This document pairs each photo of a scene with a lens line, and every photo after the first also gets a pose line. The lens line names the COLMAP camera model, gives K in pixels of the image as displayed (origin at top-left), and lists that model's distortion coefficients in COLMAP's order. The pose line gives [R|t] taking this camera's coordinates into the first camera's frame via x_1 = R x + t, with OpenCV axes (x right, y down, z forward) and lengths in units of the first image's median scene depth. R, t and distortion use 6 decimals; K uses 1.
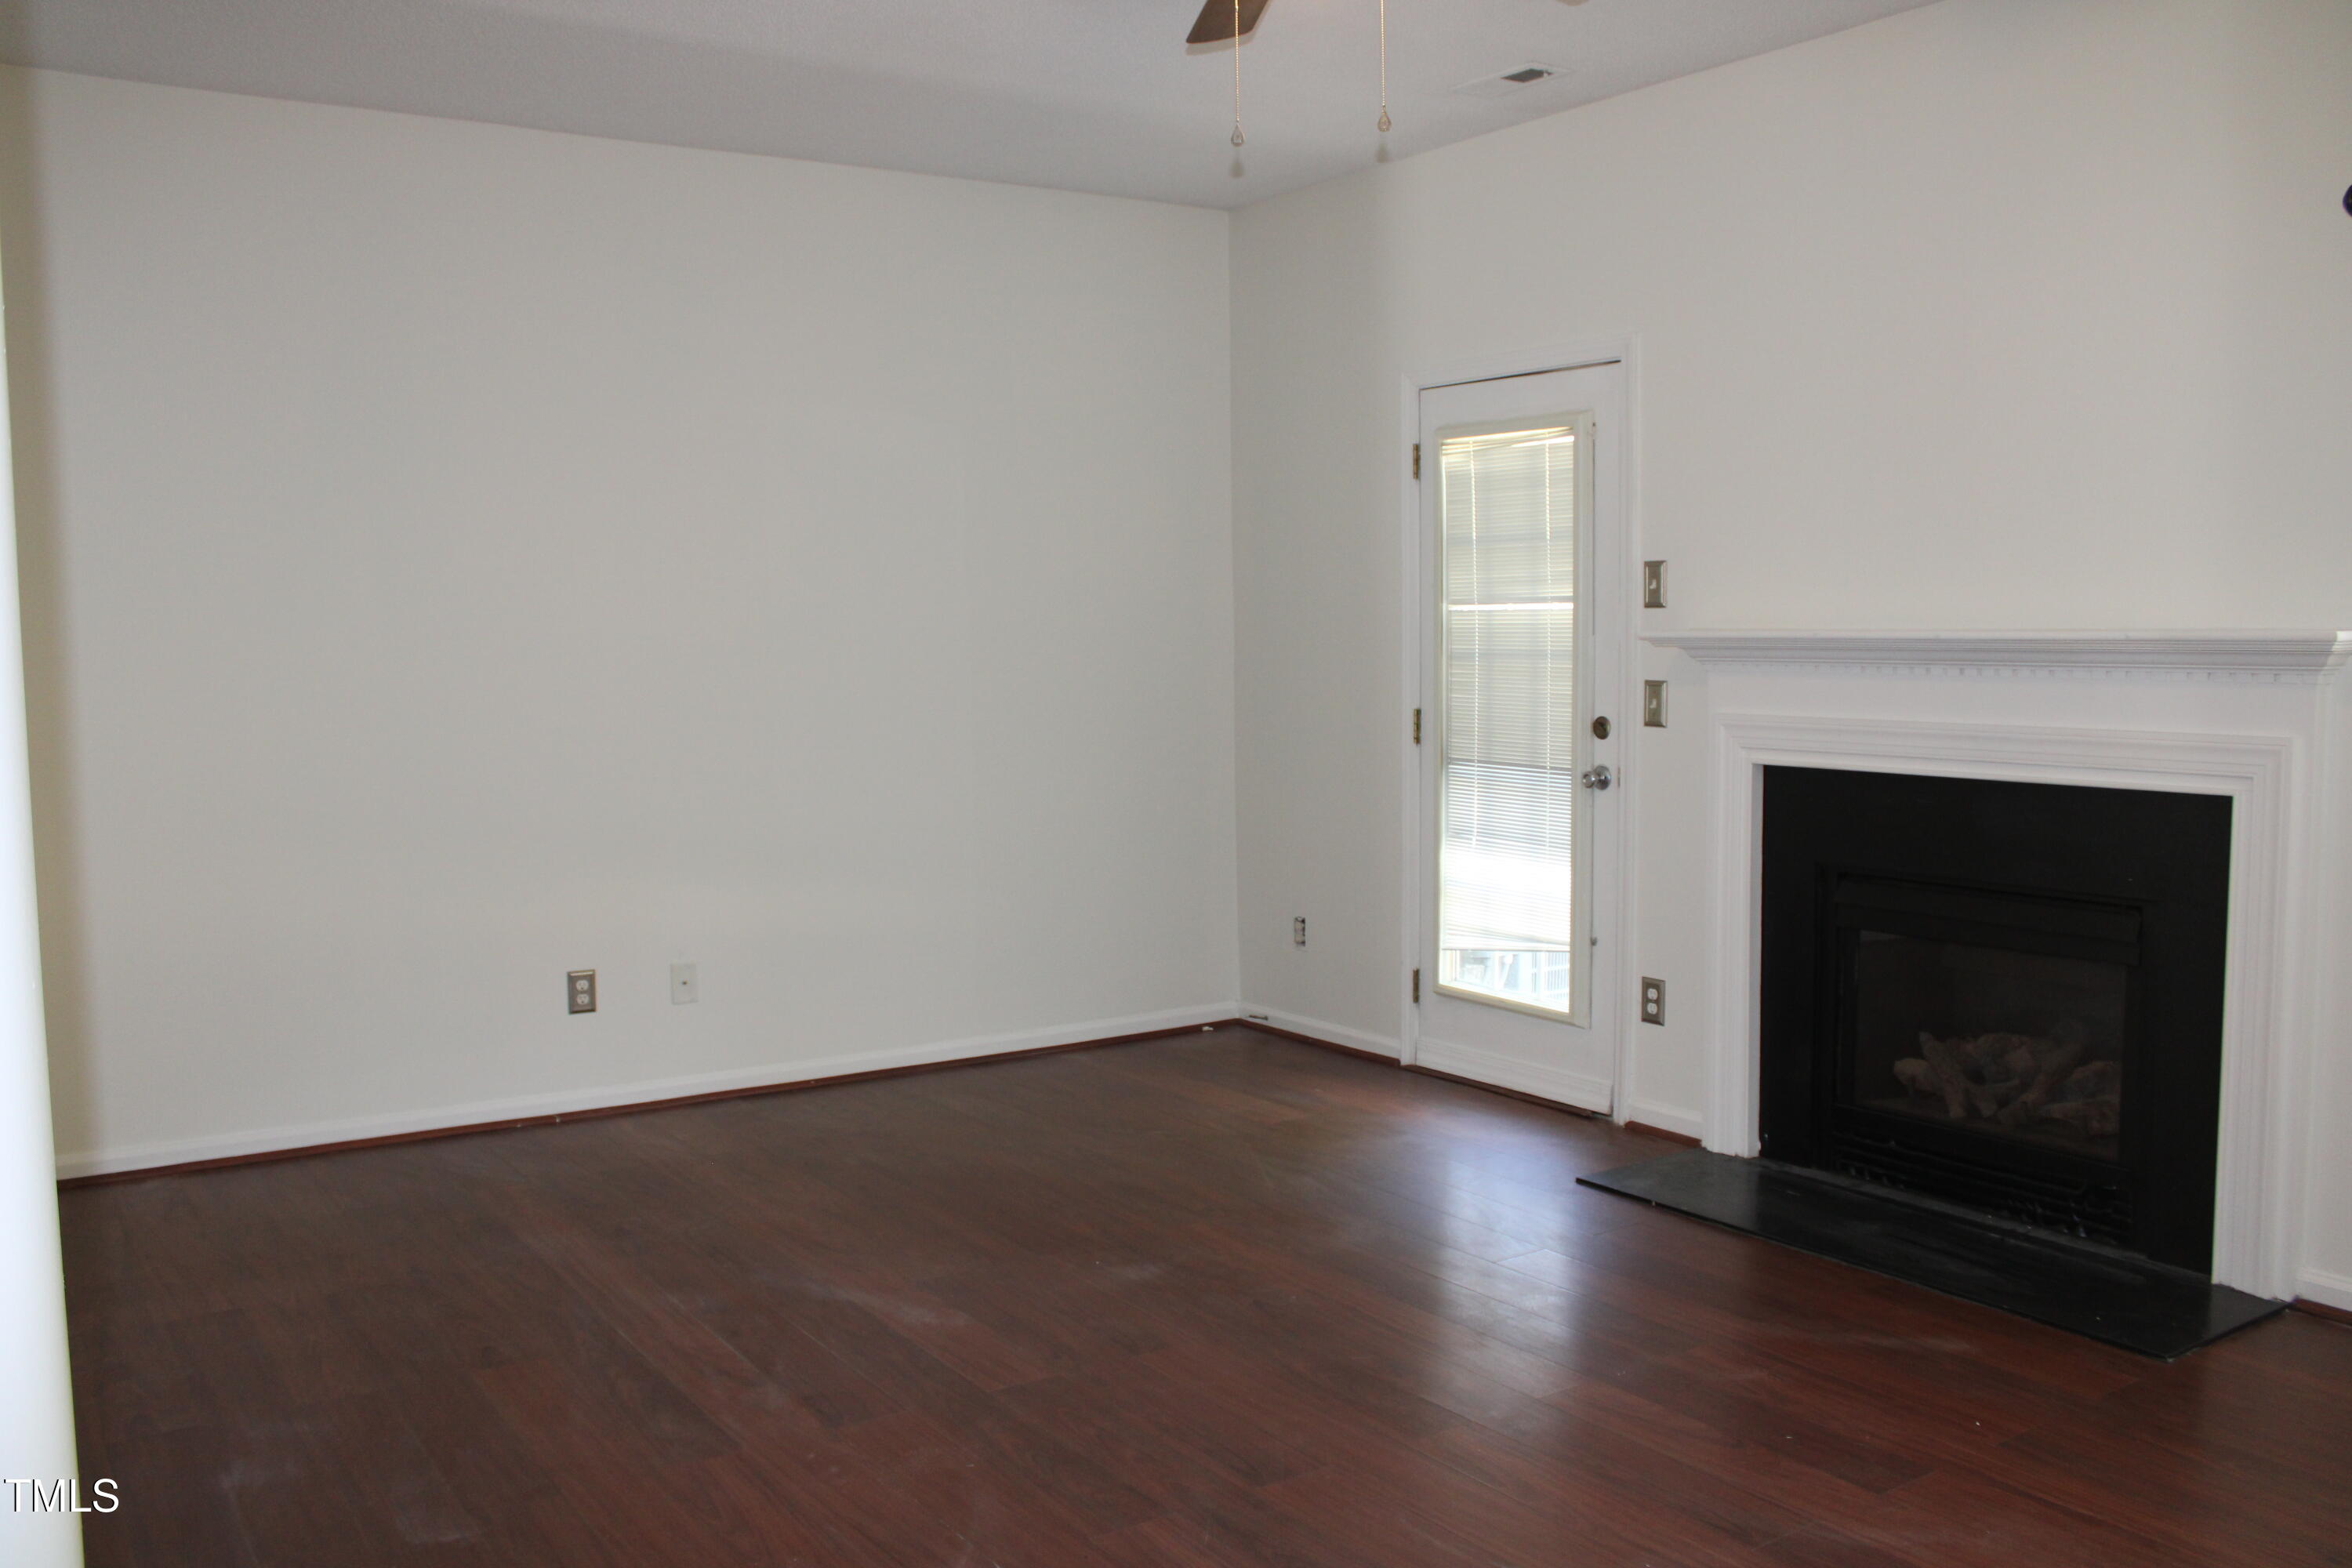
lens RADIAL K [[1965.8, 0, 1147.2], [0, 1965.8, 786.3], [0, 0, 1]] dist [-0.165834, 0.152462]
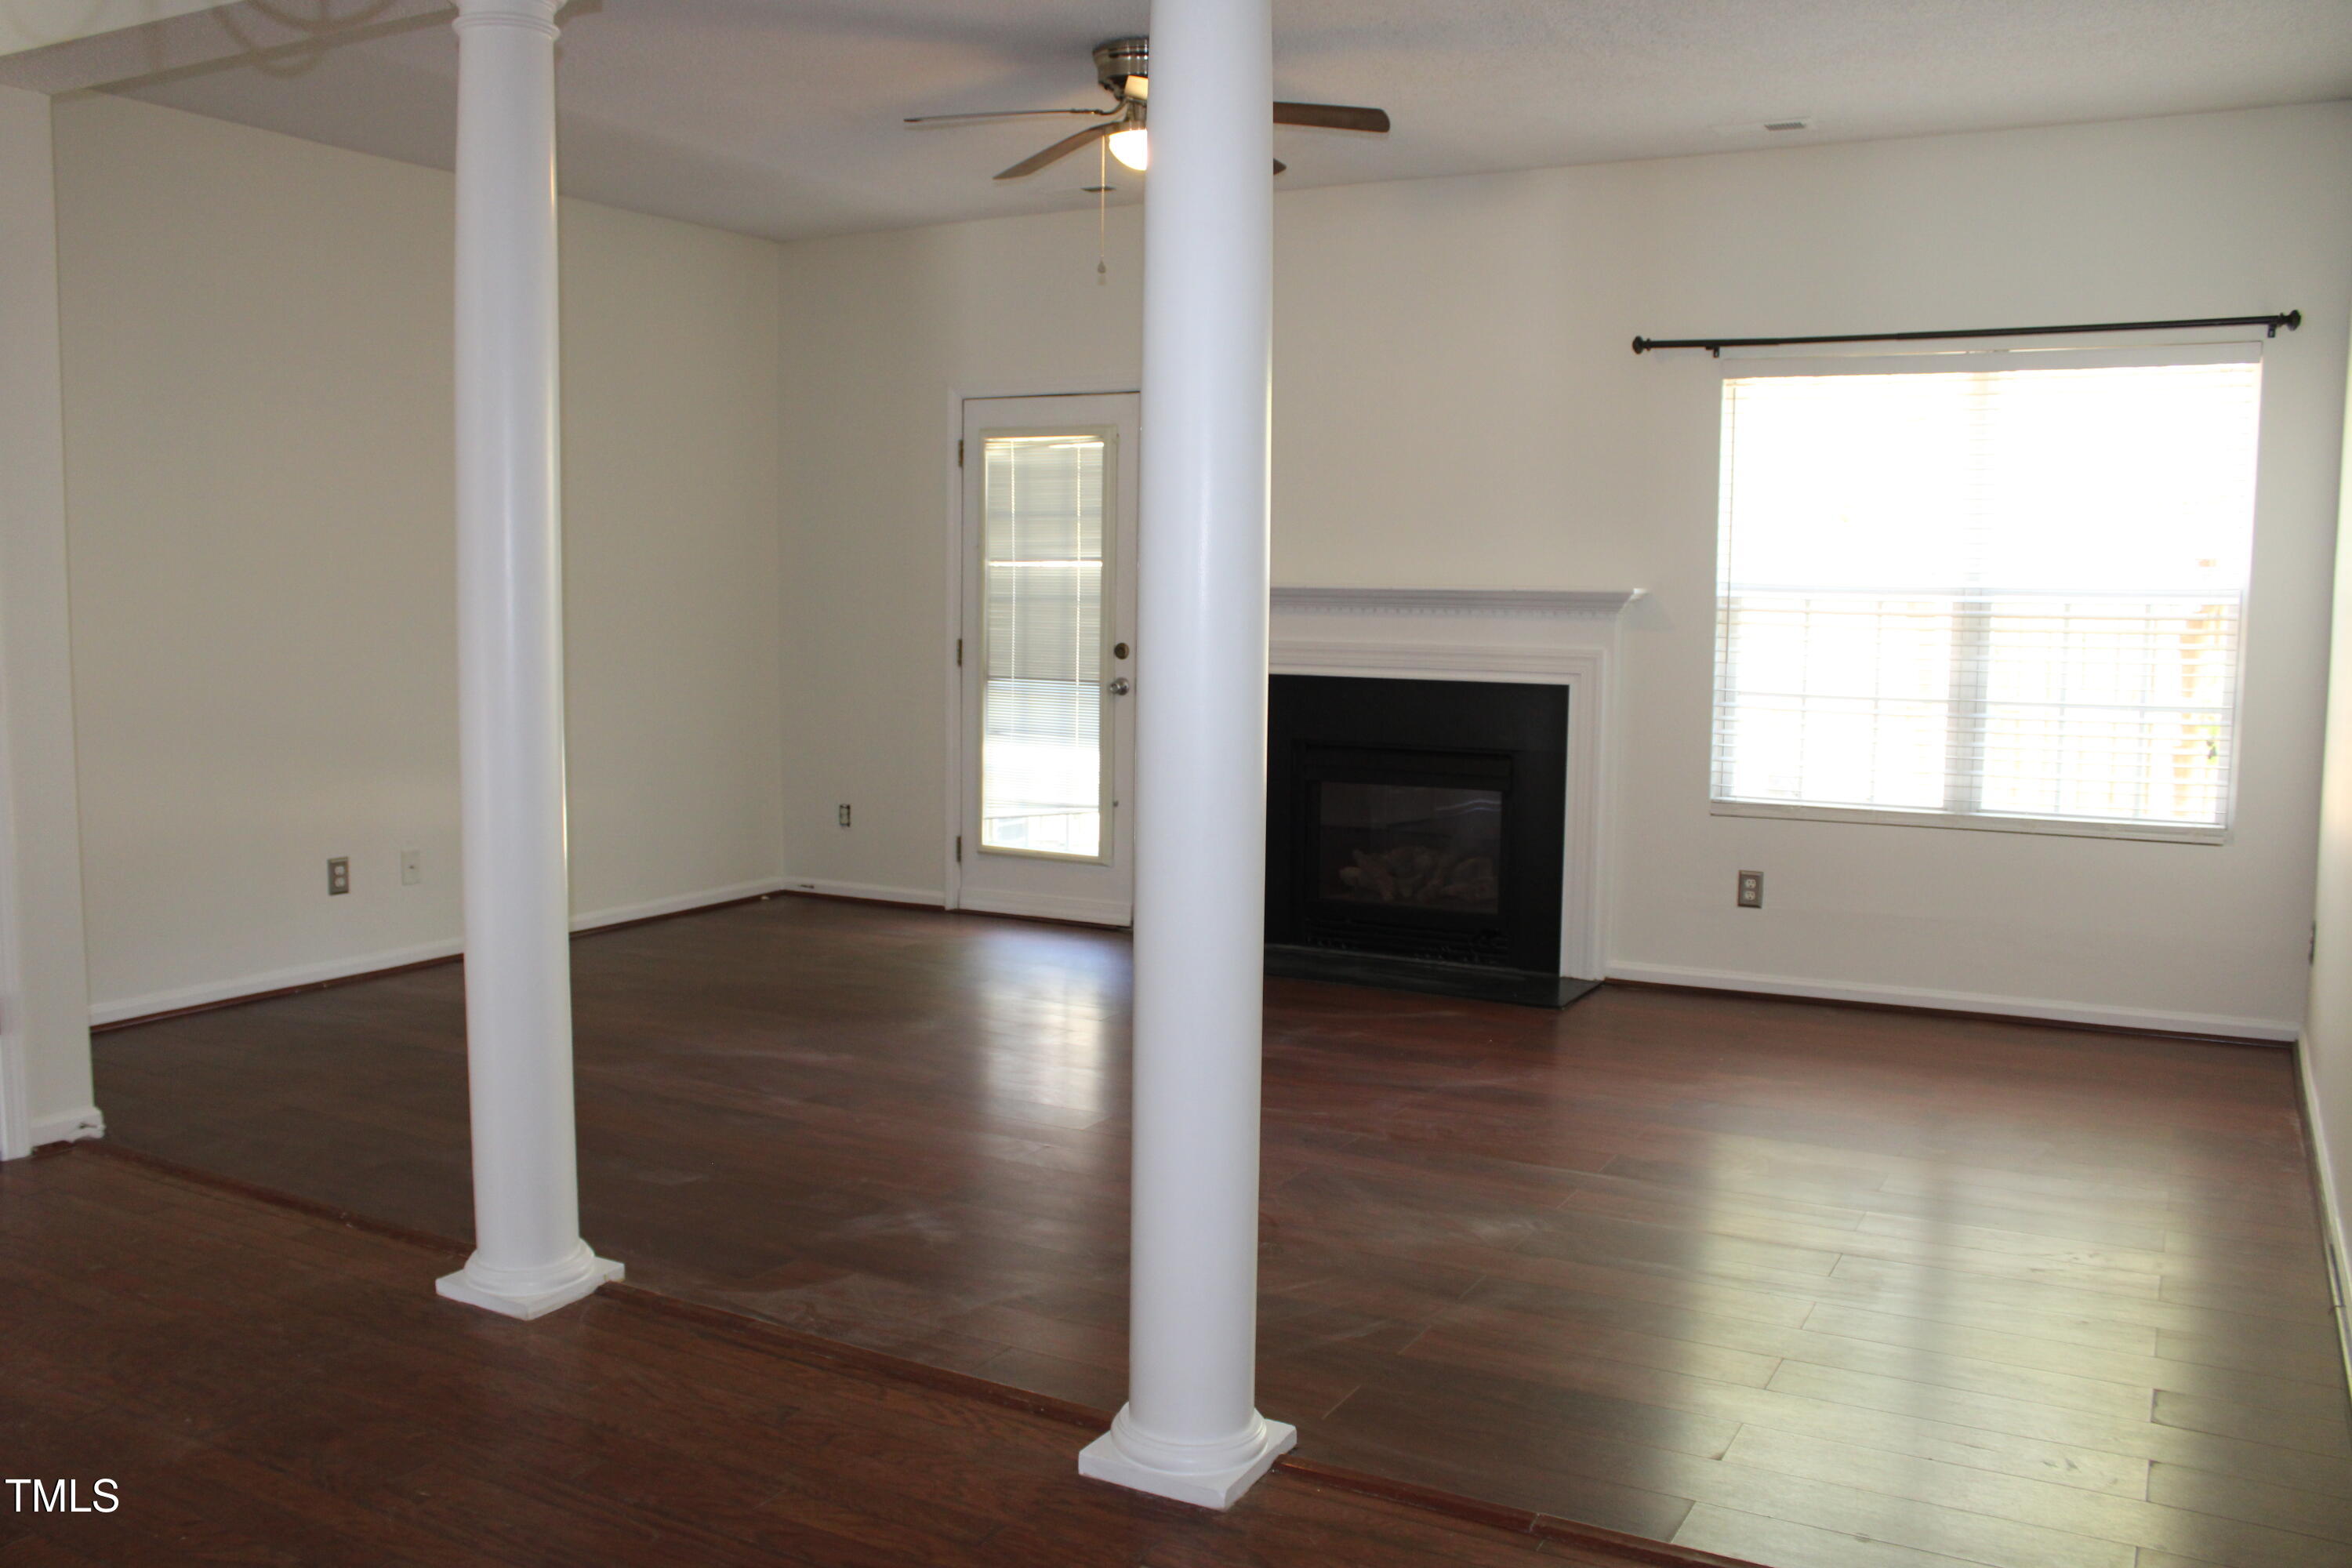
lens RADIAL K [[1965.8, 0, 1147.2], [0, 1965.8, 786.3], [0, 0, 1]] dist [-0.165834, 0.152462]
pose [[0.890928, -0.027546, 0.453308, -0.382686], [0.017684, 0.999506, 0.025982, 0.030016], [-0.453800, -0.015132, 0.890975, -0.264875]]
